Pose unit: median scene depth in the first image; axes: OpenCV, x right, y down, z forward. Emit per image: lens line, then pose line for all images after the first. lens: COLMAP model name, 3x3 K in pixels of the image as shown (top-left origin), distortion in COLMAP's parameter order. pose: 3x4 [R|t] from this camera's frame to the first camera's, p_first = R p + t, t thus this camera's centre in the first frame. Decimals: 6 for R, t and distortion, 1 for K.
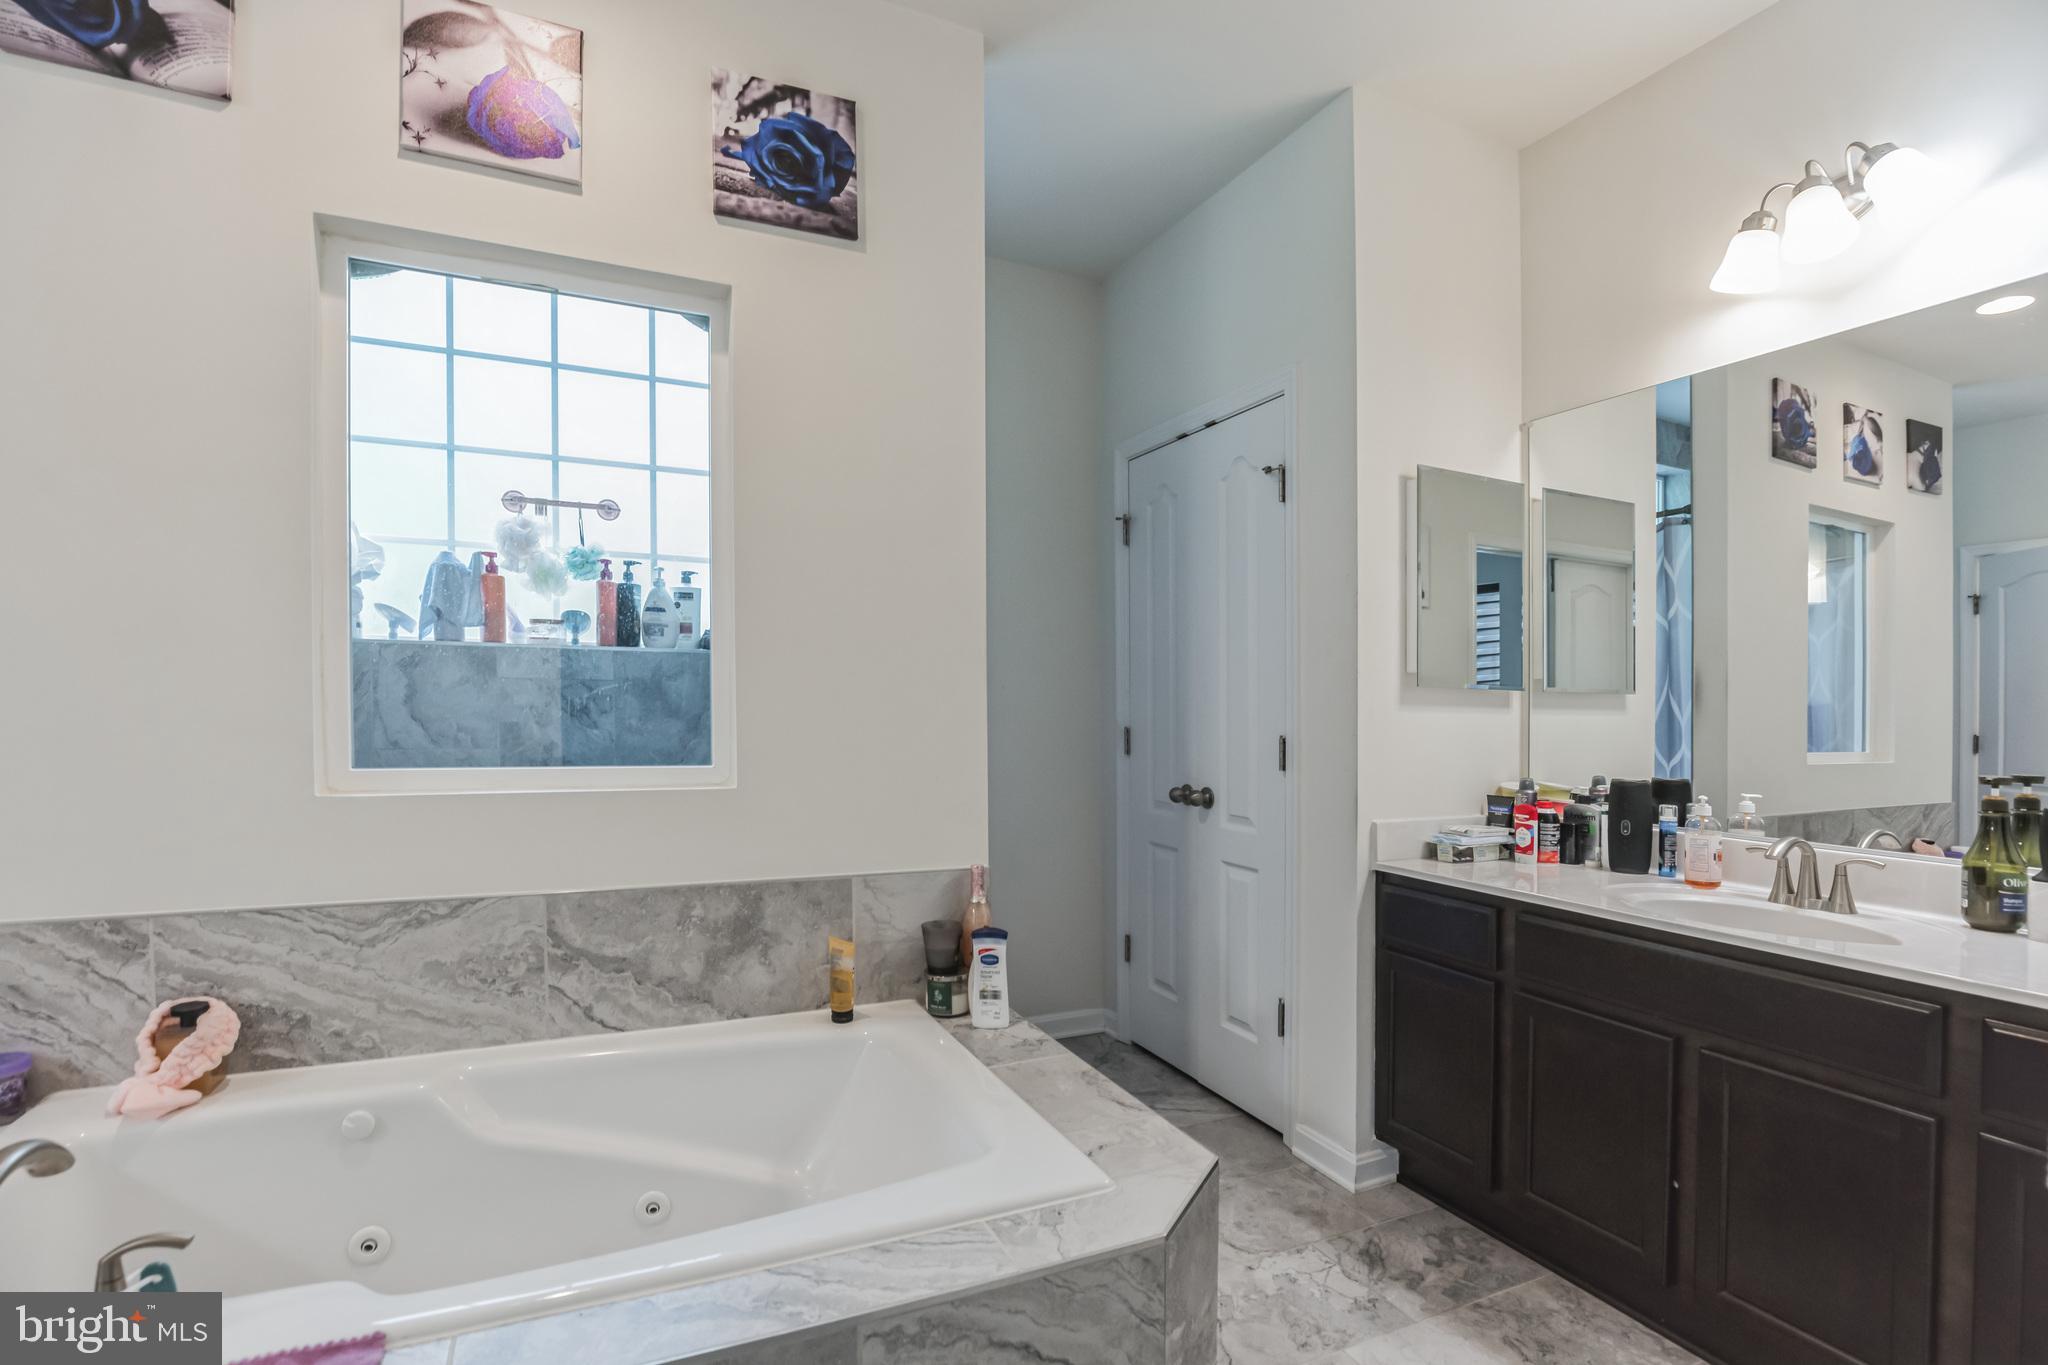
lens RADIAL K [[952.9, 0, 1020.8], [0, 952.9, 744.6], [0, 0, 1]] dist [-0.037283, 0.008948]
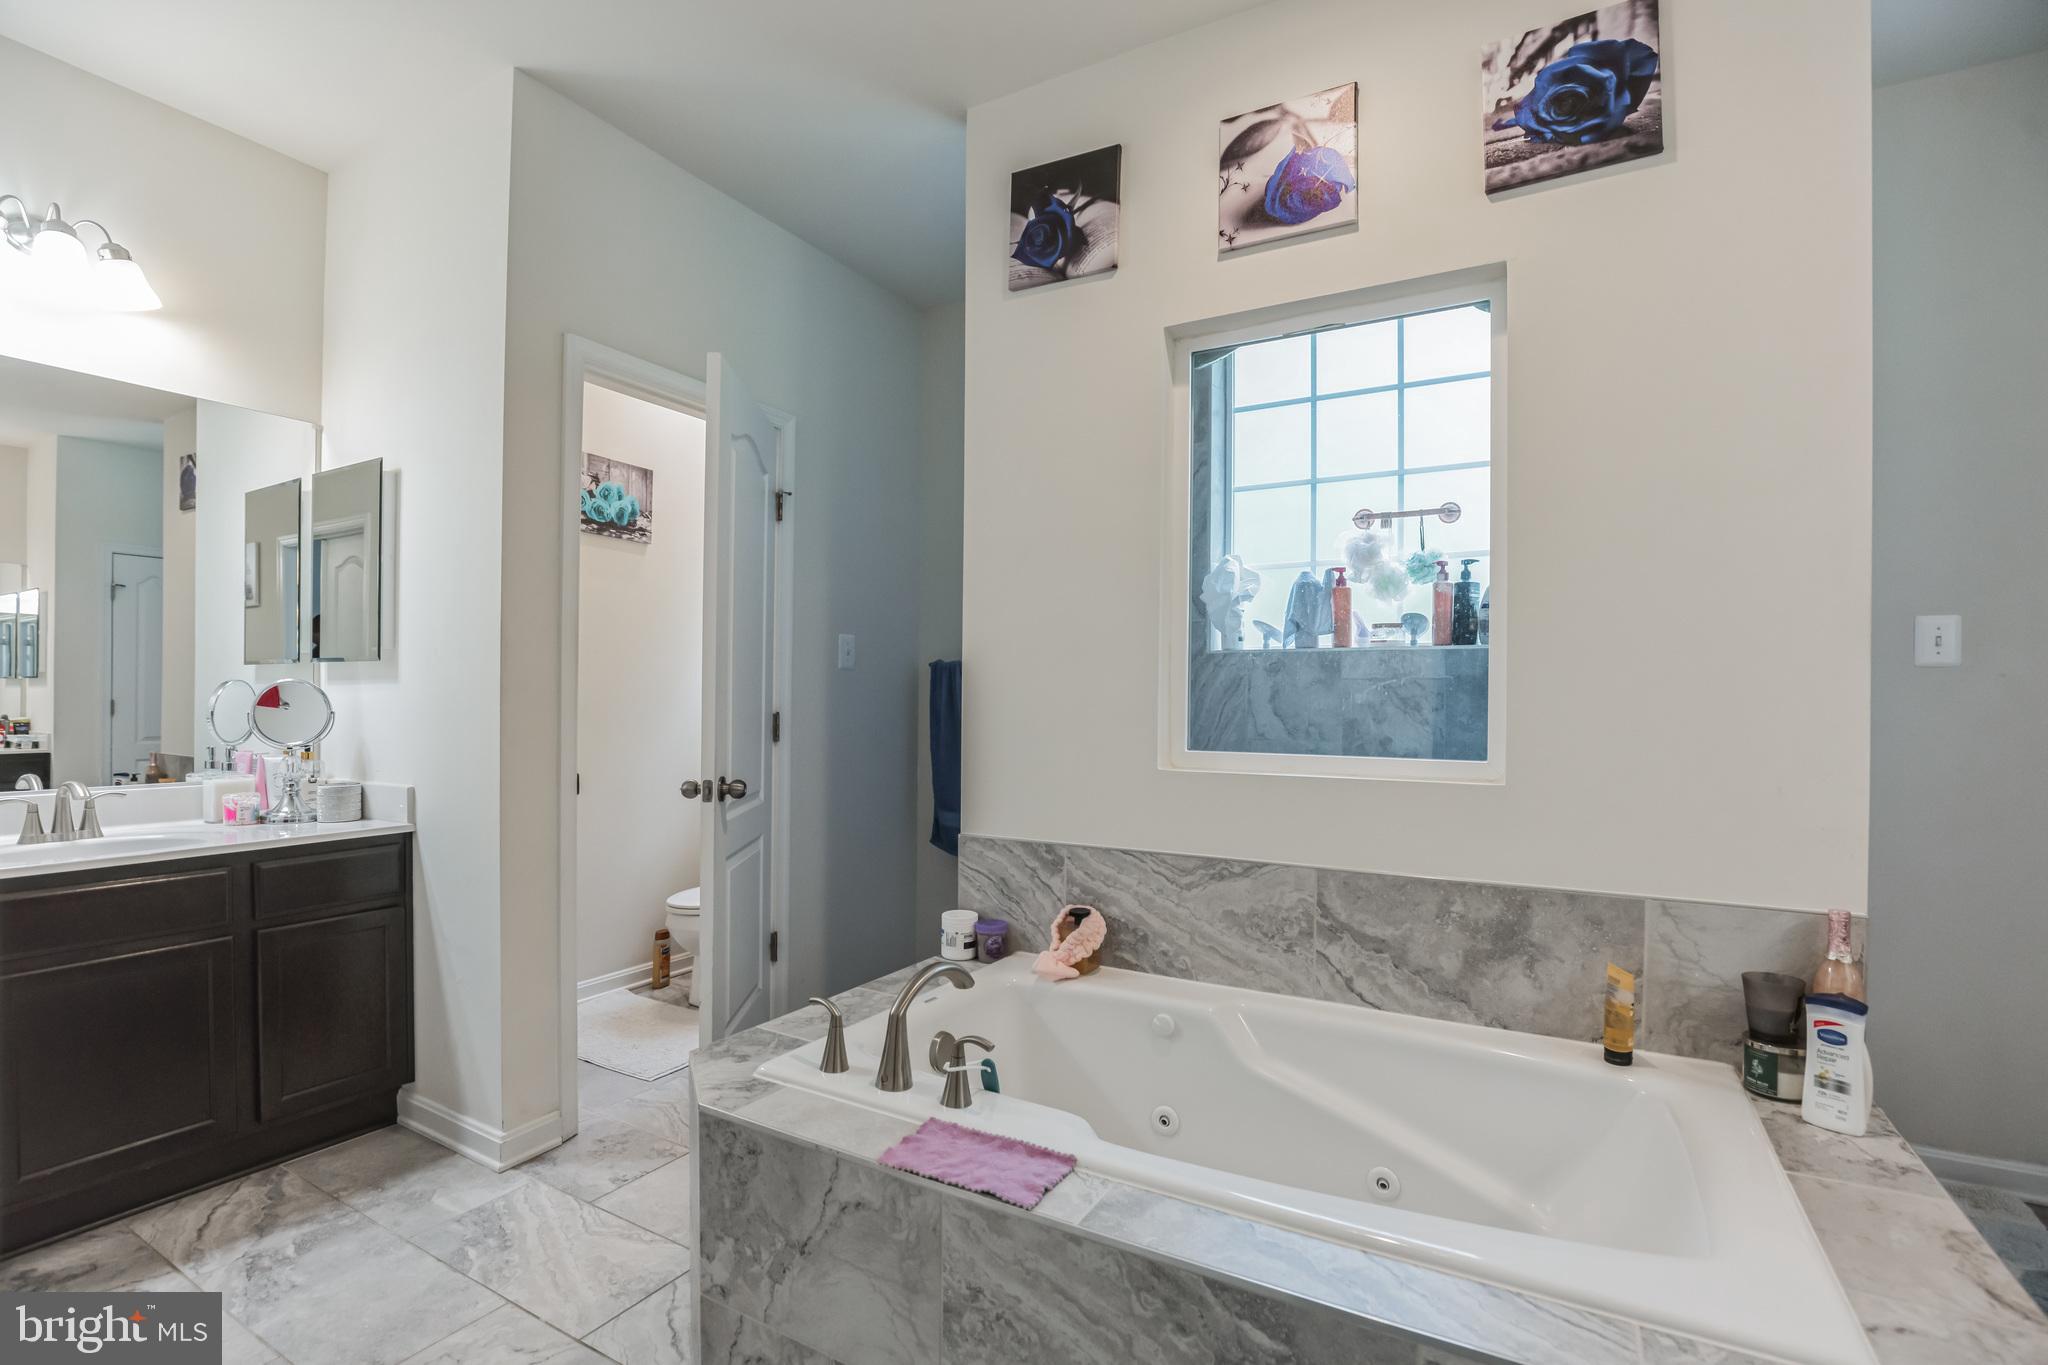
lens RADIAL K [[936.2, 0, 1028.7], [0, 936.2, 735.3], [0, 0, 1]] dist [-0.023409, 0.000680]
pose [[0.588414, 0.020235, -0.808306, 0.180089], [-0.032324, 0.999476, 0.001490, 0.009871], [0.807913, 0.025251, 0.588760, 0.066033]]
